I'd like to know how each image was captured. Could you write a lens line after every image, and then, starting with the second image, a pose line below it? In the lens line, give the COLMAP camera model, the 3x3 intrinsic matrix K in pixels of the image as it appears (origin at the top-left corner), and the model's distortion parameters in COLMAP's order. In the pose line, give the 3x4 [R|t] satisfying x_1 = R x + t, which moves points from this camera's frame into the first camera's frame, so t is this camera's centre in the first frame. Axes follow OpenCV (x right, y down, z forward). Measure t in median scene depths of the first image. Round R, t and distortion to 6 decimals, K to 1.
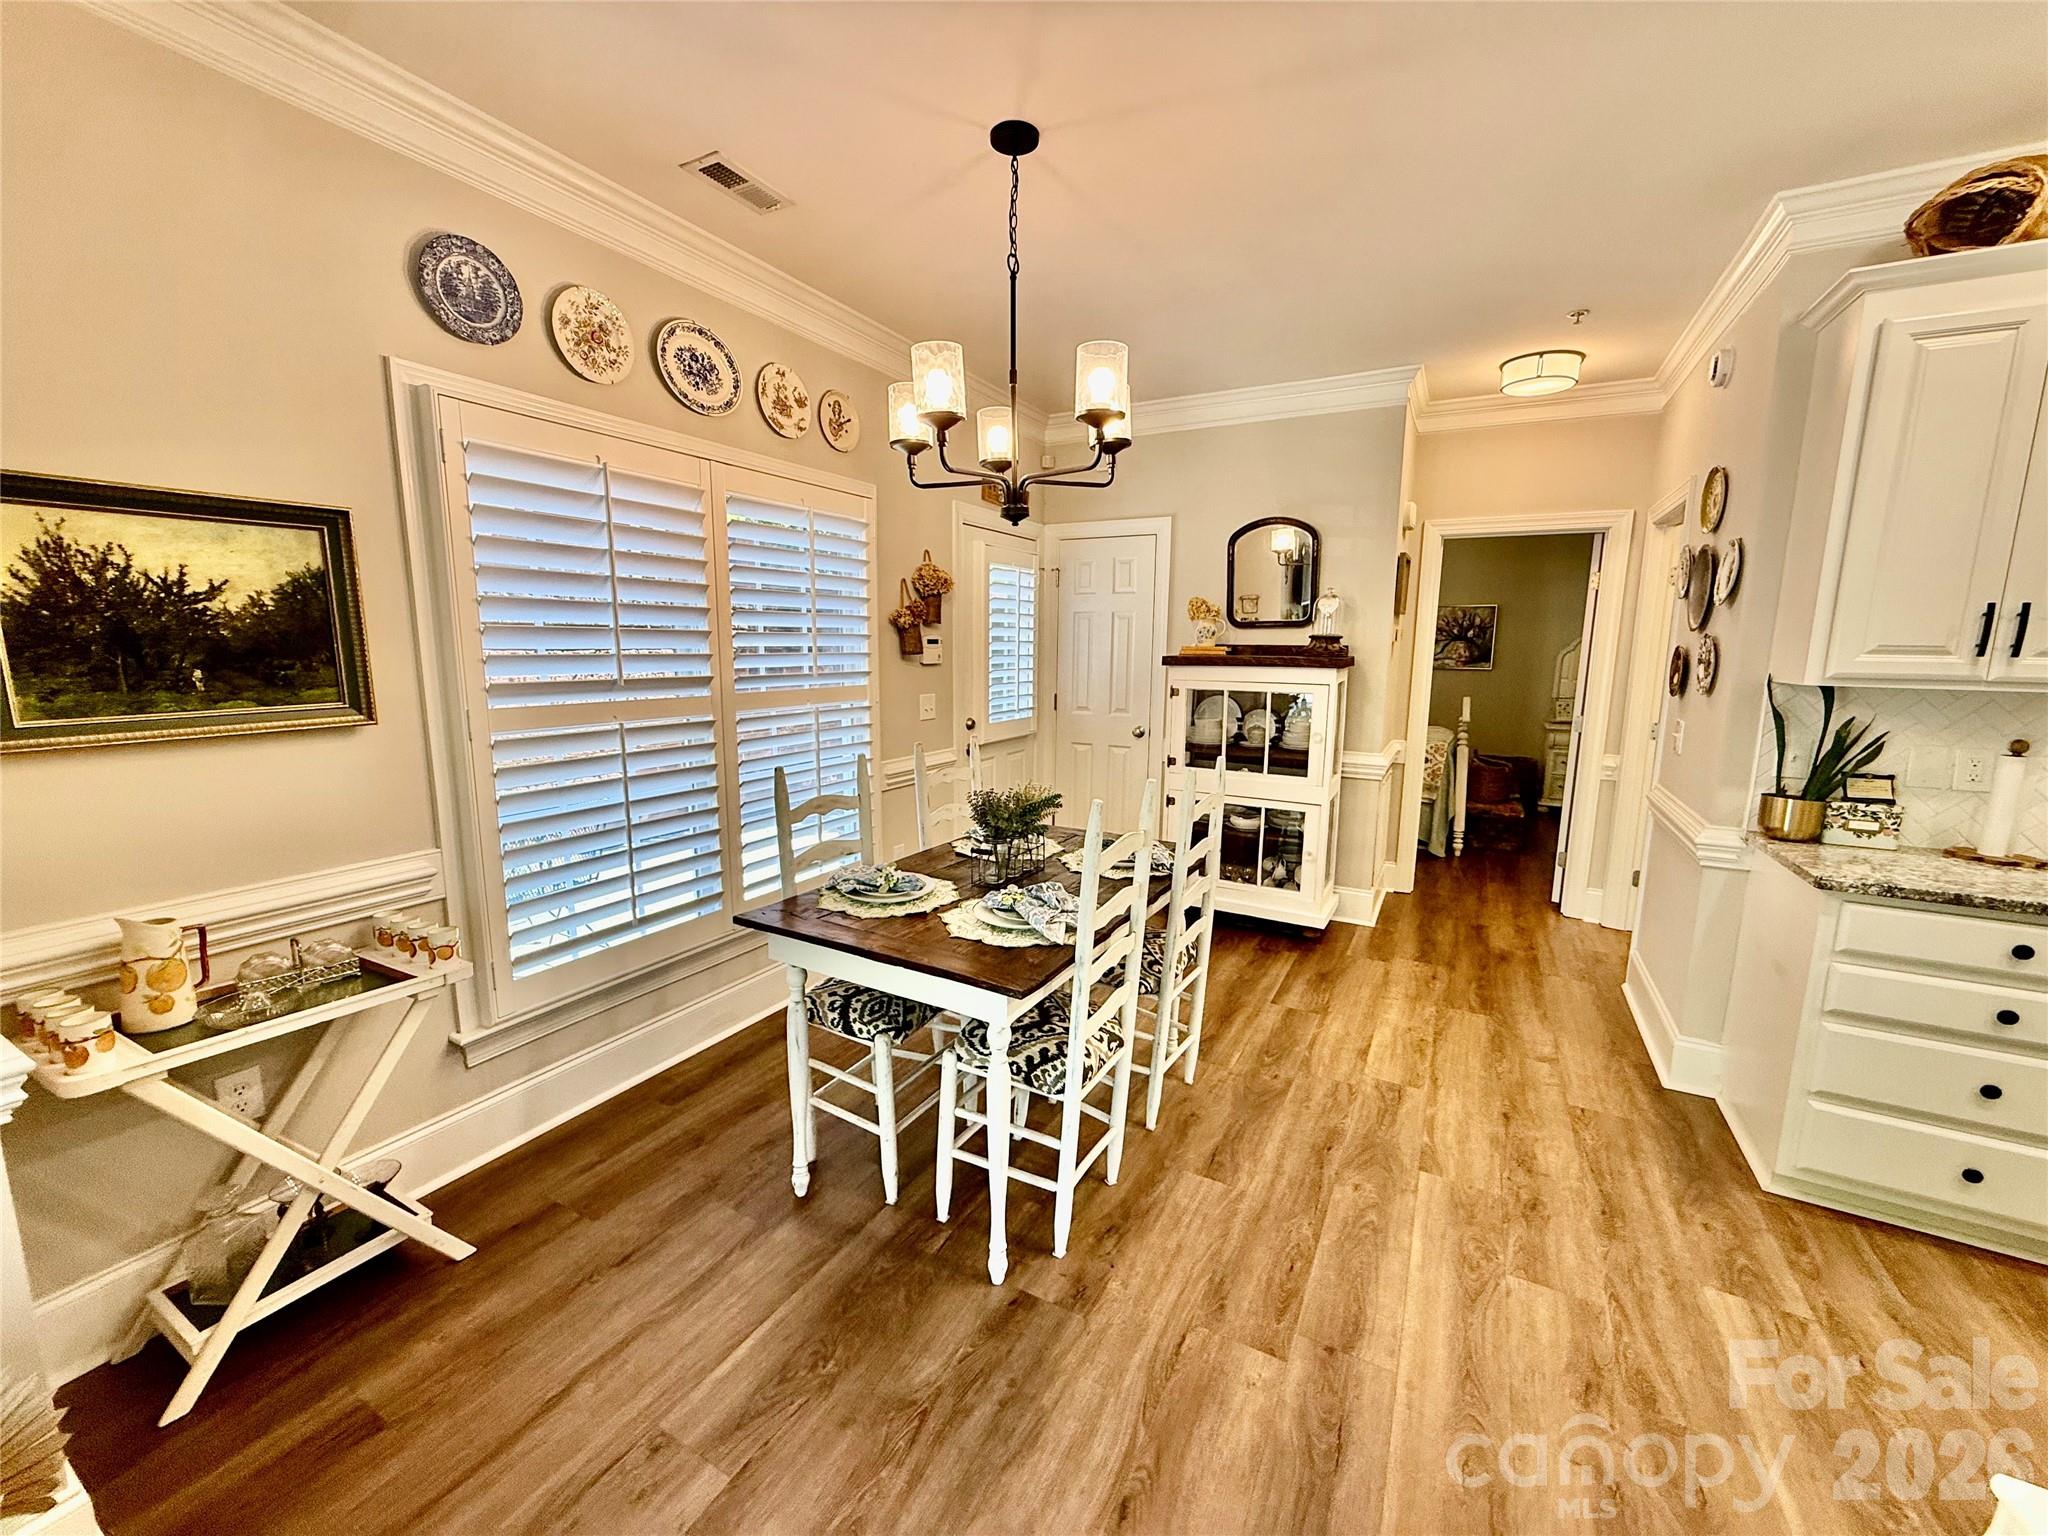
lens RADIAL K [[813.0, 0, 1021.4], [0, 813.0, 767.0], [0, 0, 1]] dist [0.001846, -0.000143]
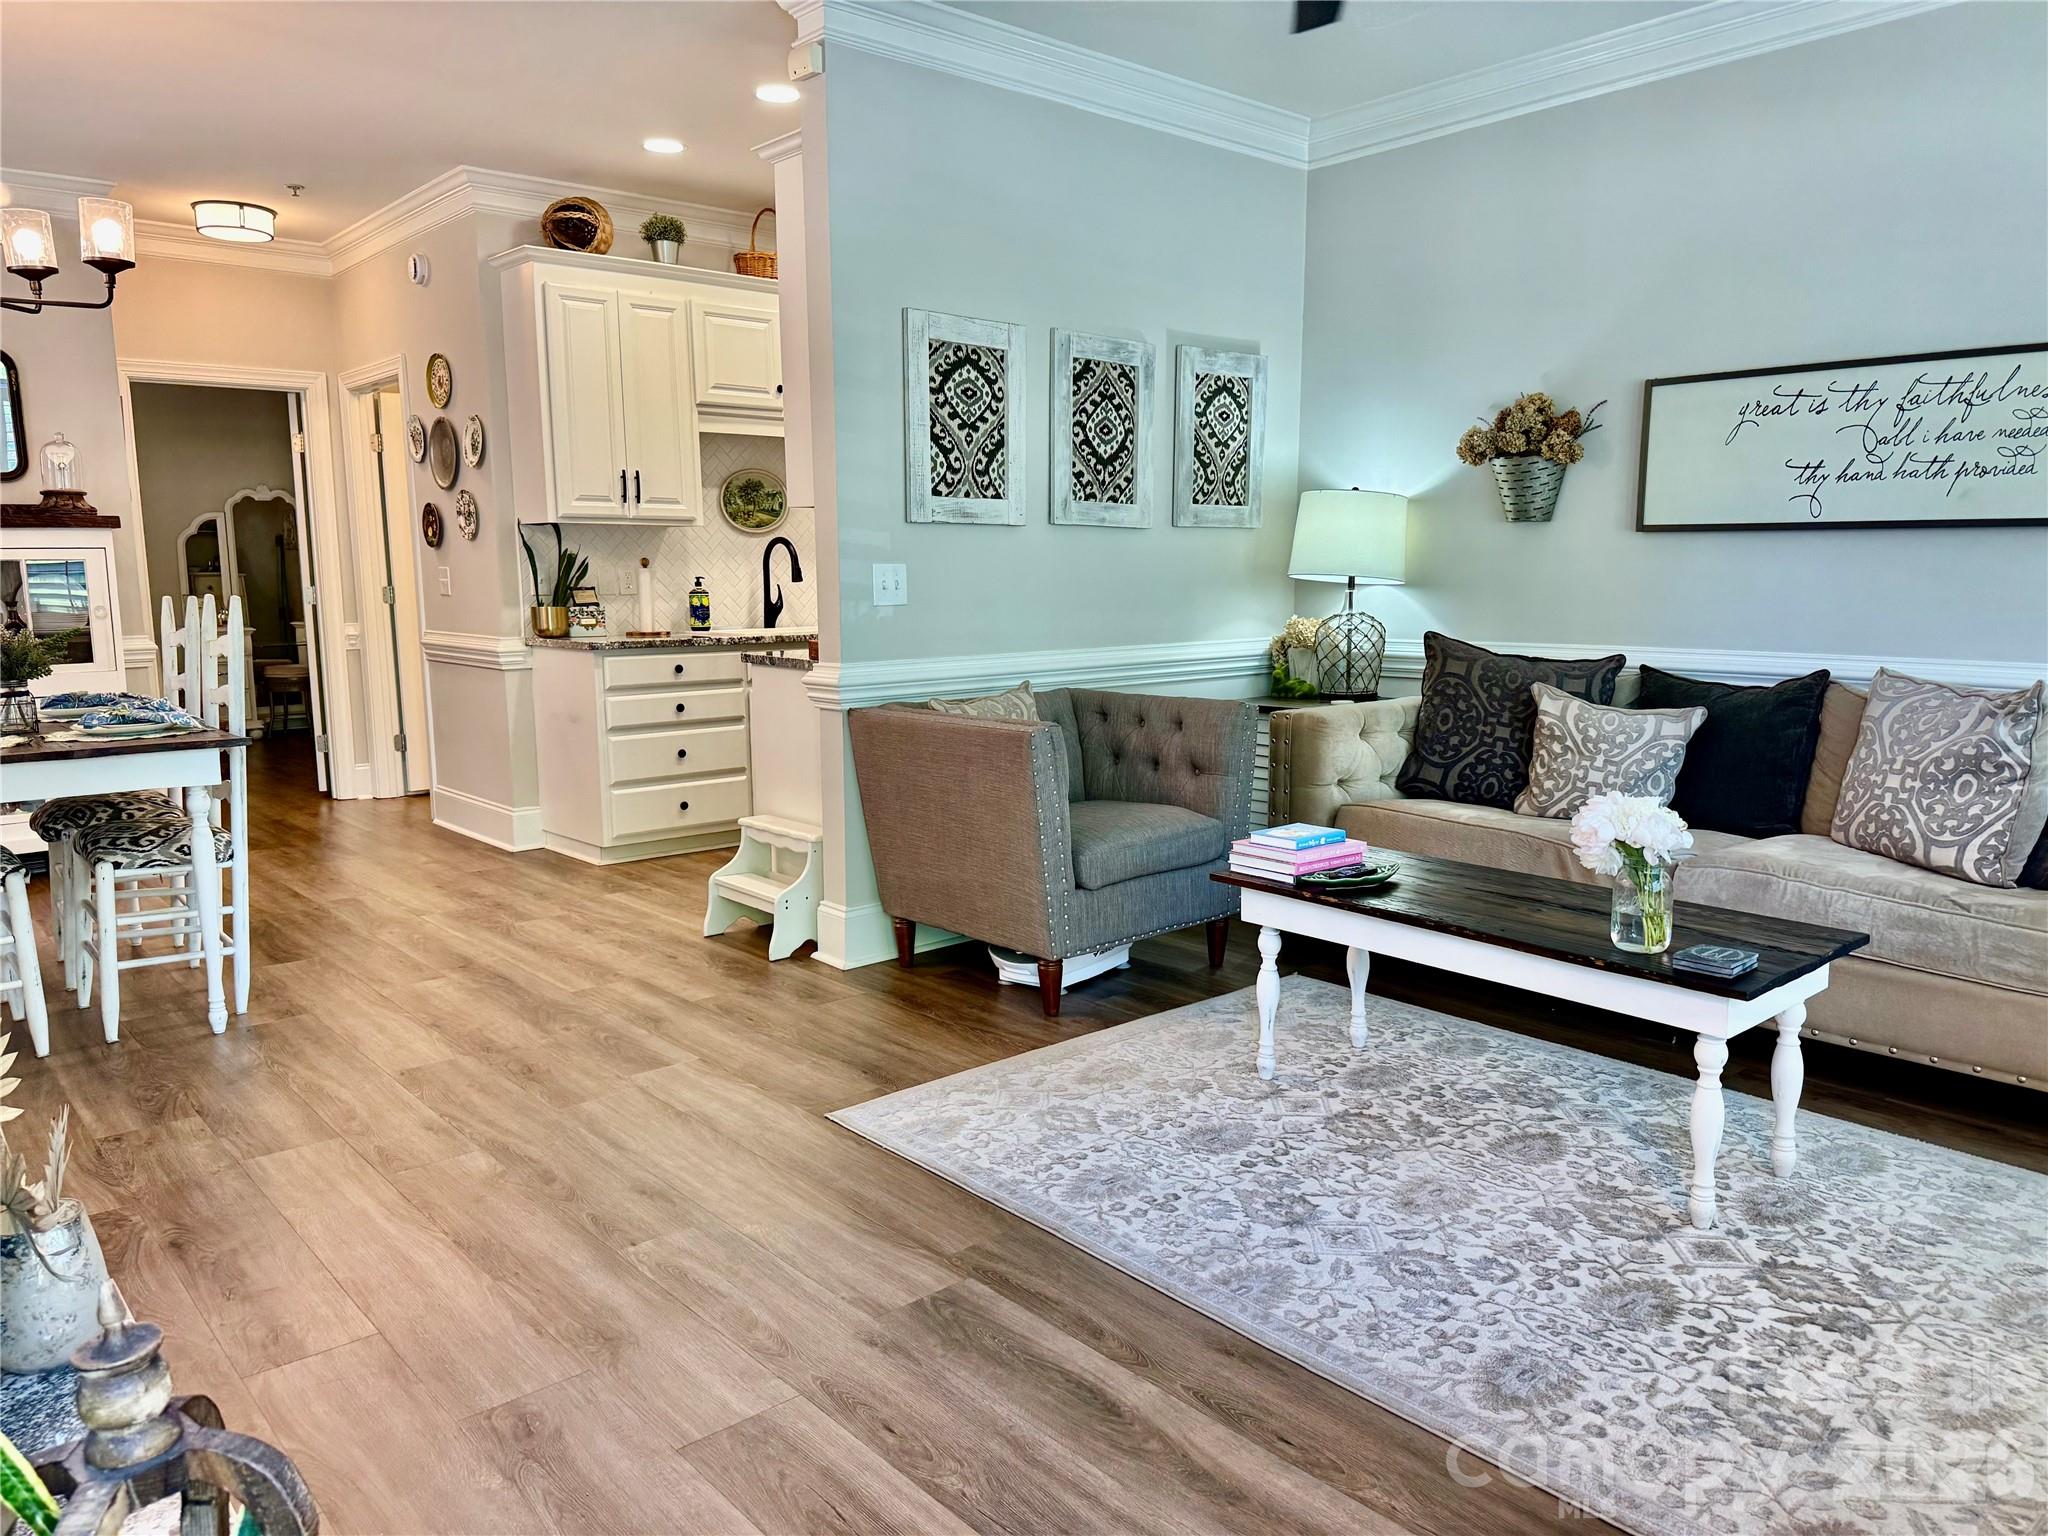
lens RADIAL K [[1428.4, 0, 1031.0], [0, 1428.4, 774.2], [0, 0, 1]] dist [0.101400, -0.155680]
pose [[0.332799, -0.153857, 0.930362, -1.277913], [0.158233, 0.981723, 0.105749, 0.213506], [-0.929627, 0.112020, 0.351062, -0.686347]]
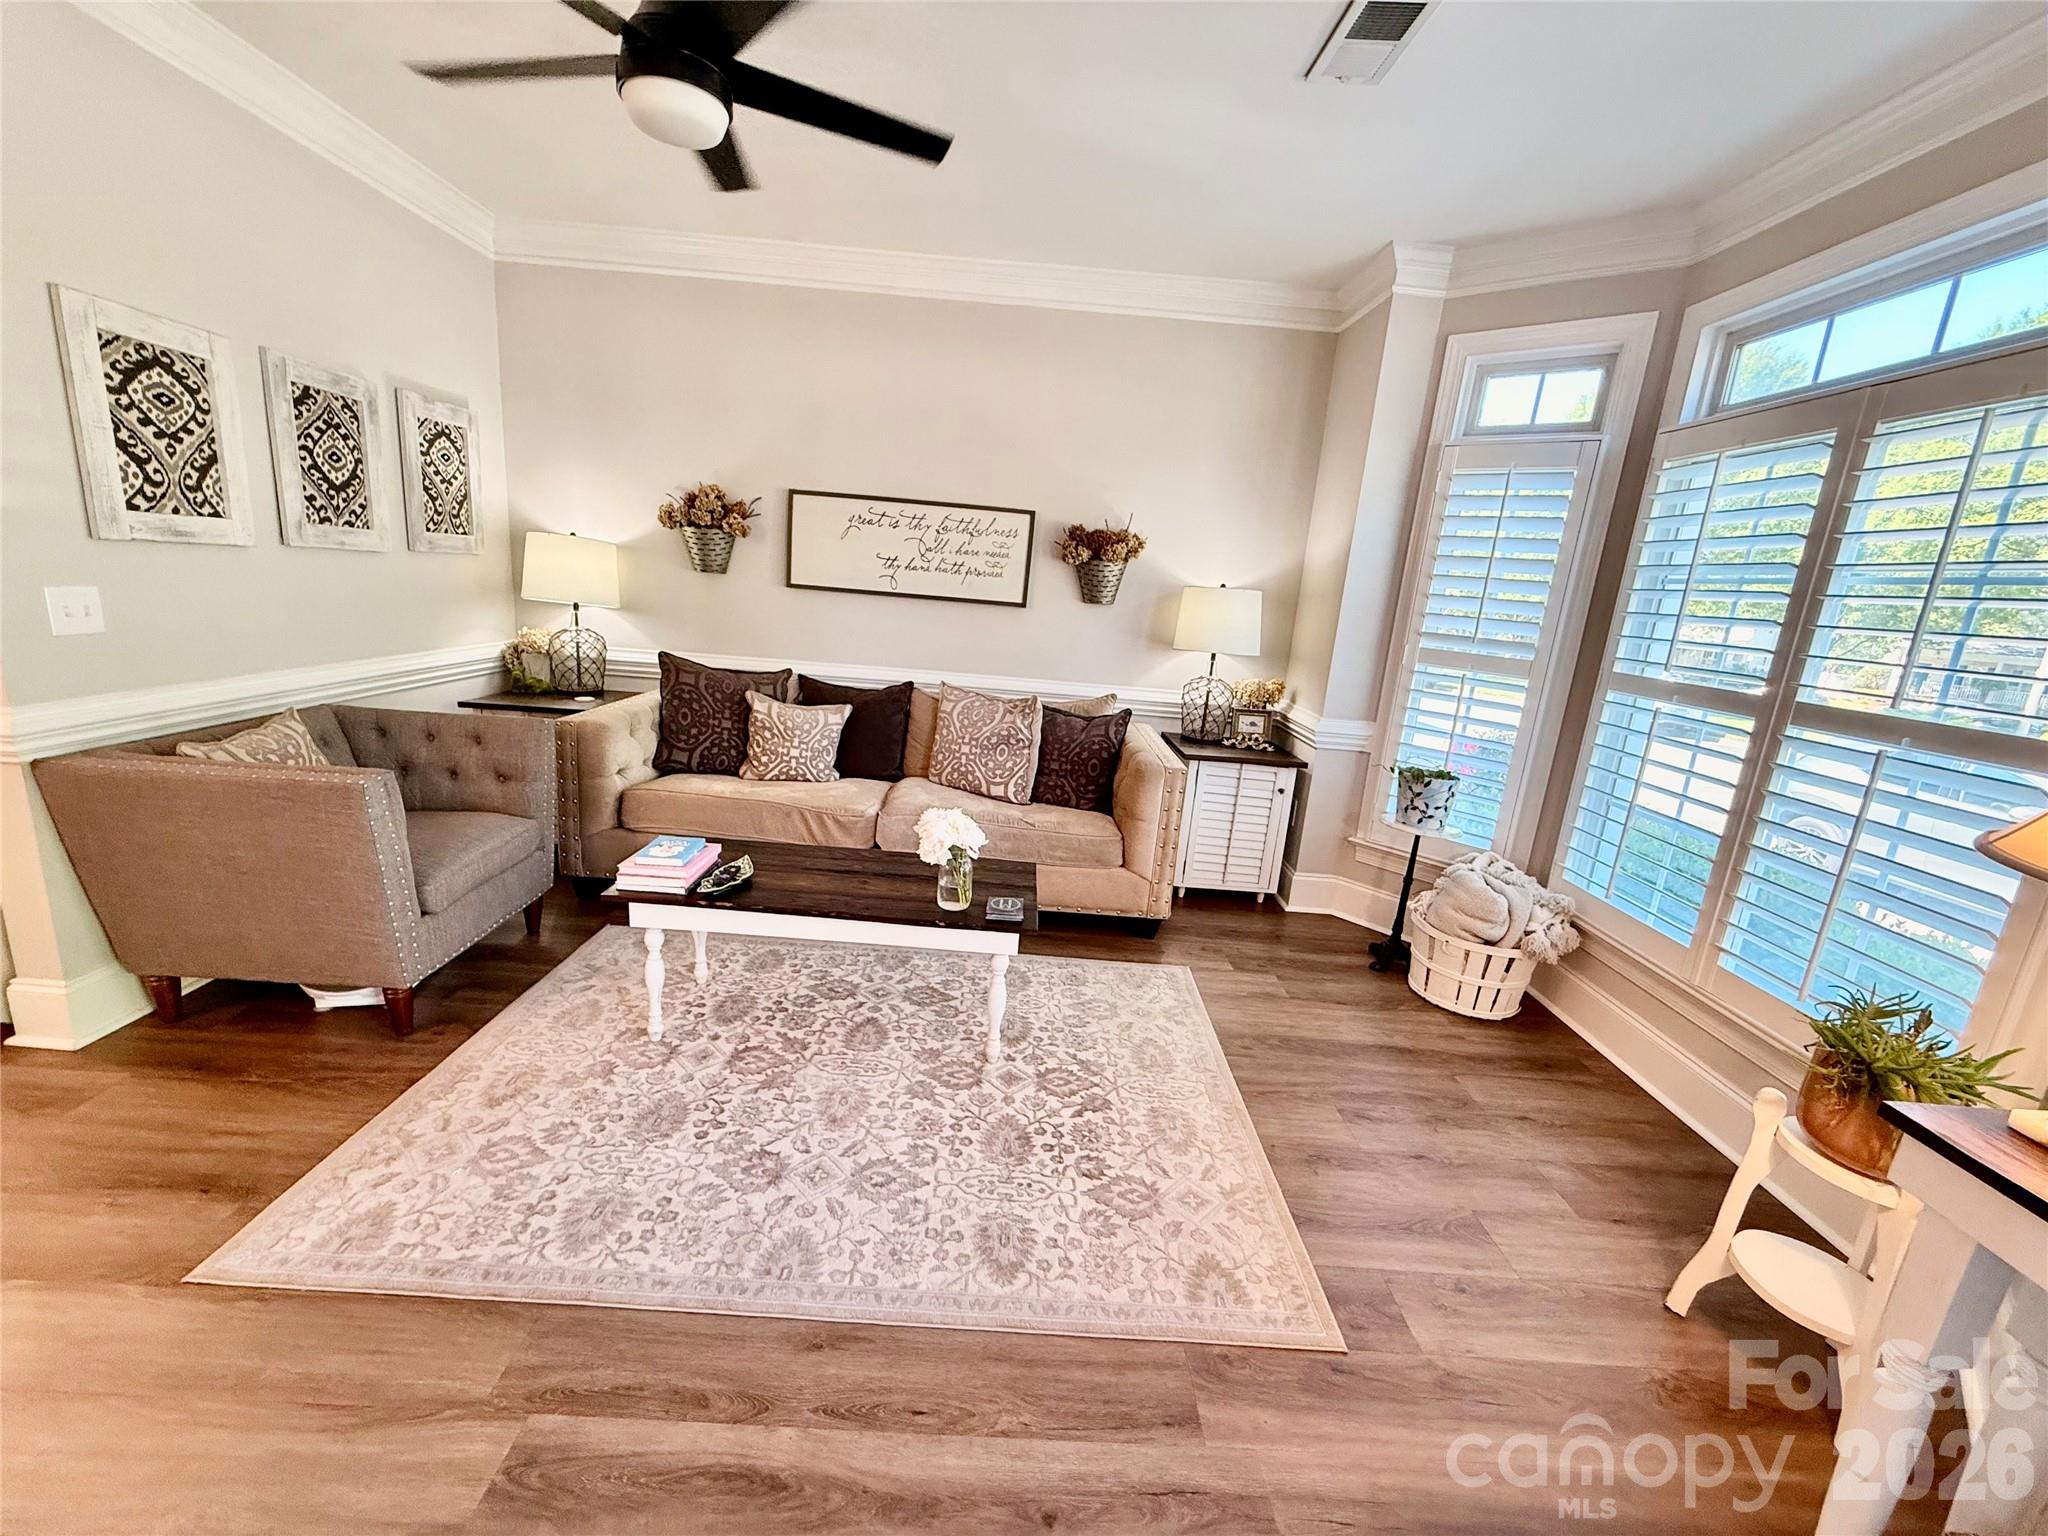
lens RADIAL K [[817.3, 0, 1014.3], [0, 817.3, 765.3], [0, 0, 1]] dist [0.002419, 0.000074]
pose [[-0.491112, -0.248841, 0.834797, -0.881984], [0.051621, 0.948332, 0.313053, 0.058929], [-0.869565, 0.196837, -0.452892, -0.333219]]
